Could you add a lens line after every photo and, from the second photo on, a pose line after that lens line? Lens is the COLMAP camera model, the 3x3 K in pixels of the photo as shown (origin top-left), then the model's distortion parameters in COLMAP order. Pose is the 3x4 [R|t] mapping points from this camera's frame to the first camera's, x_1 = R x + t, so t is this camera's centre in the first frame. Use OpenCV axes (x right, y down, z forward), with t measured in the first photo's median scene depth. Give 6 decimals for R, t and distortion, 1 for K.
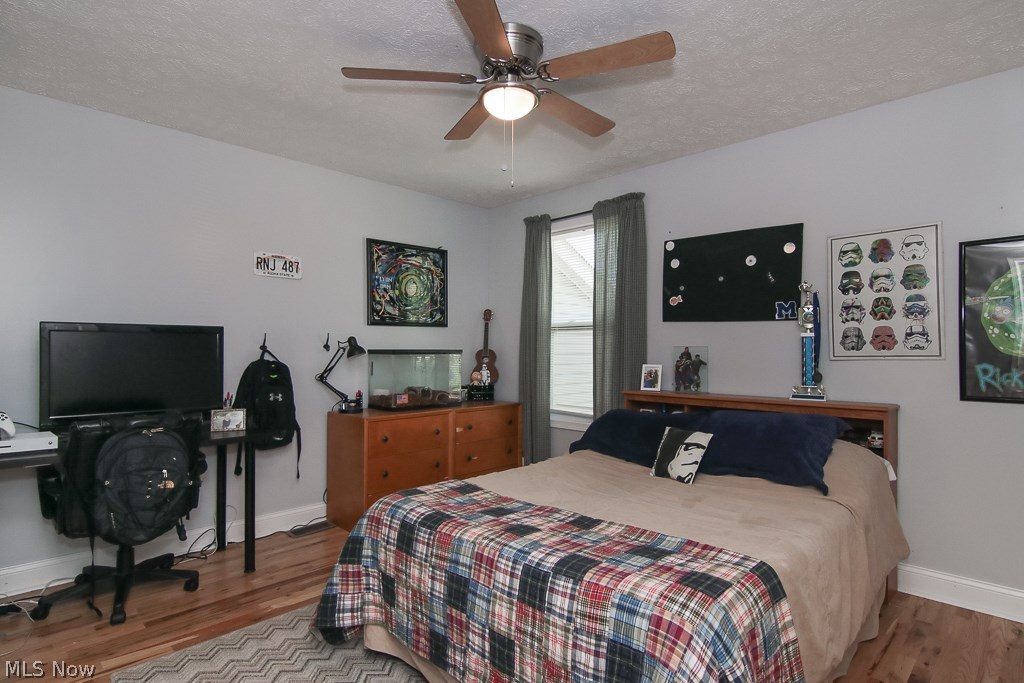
lens RADIAL K [[537.1, 0, 506.1], [0, 537.1, 355.9], [0, 0, 1]] dist [0.025481, -0.000051]
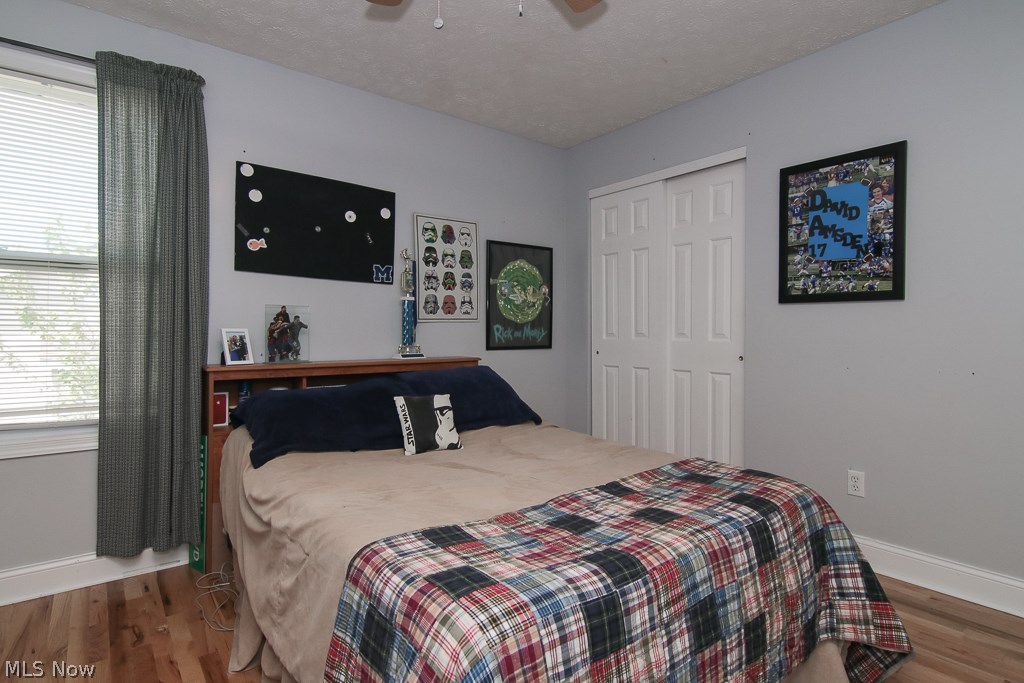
lens RADIAL K [[529.6, 0, 497.3], [0, 529.6, 343.0], [0, 0, 1]] dist [0.002698, -0.000288]
pose [[0.130310, -0.021732, 0.991235, -0.507756], [0.008983, 0.999745, 0.020737, 0.031385], [-0.991433, 0.006202, 0.130472, 0.736552]]
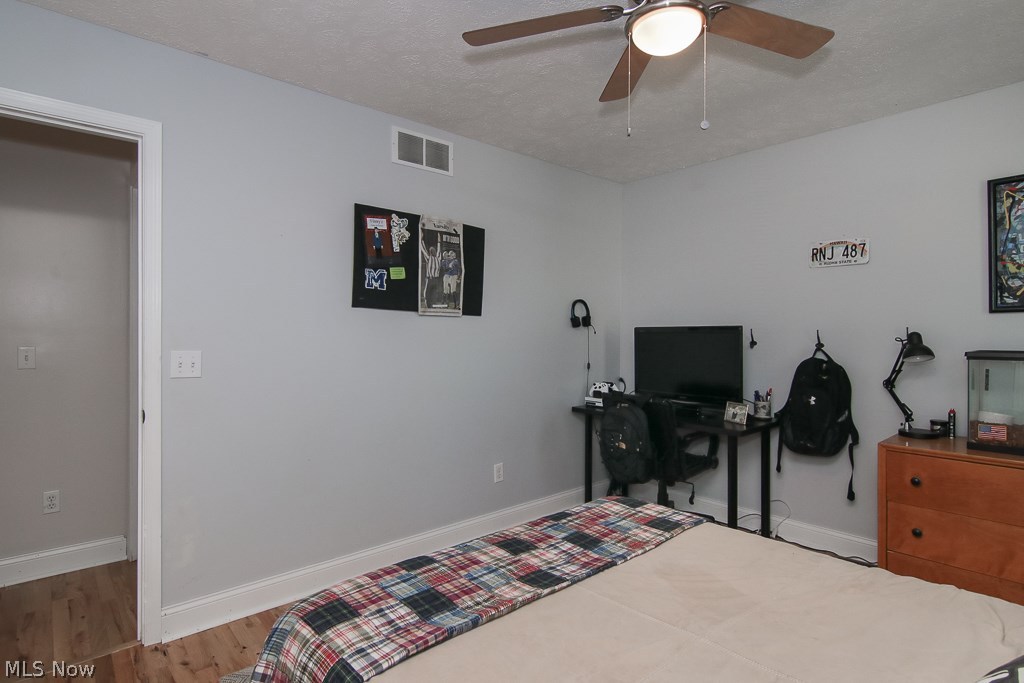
lens RADIAL K [[525.6, 0, 506.0], [0, 525.6, 347.7], [0, 0, 1]] dist [0.004626, -0.000146]
pose [[-0.054760, 0.022328, -0.998250, 0.617161], [-0.016330, 0.999596, 0.023253, -0.030872], [0.998366, 0.017575, -0.054373, 0.669750]]
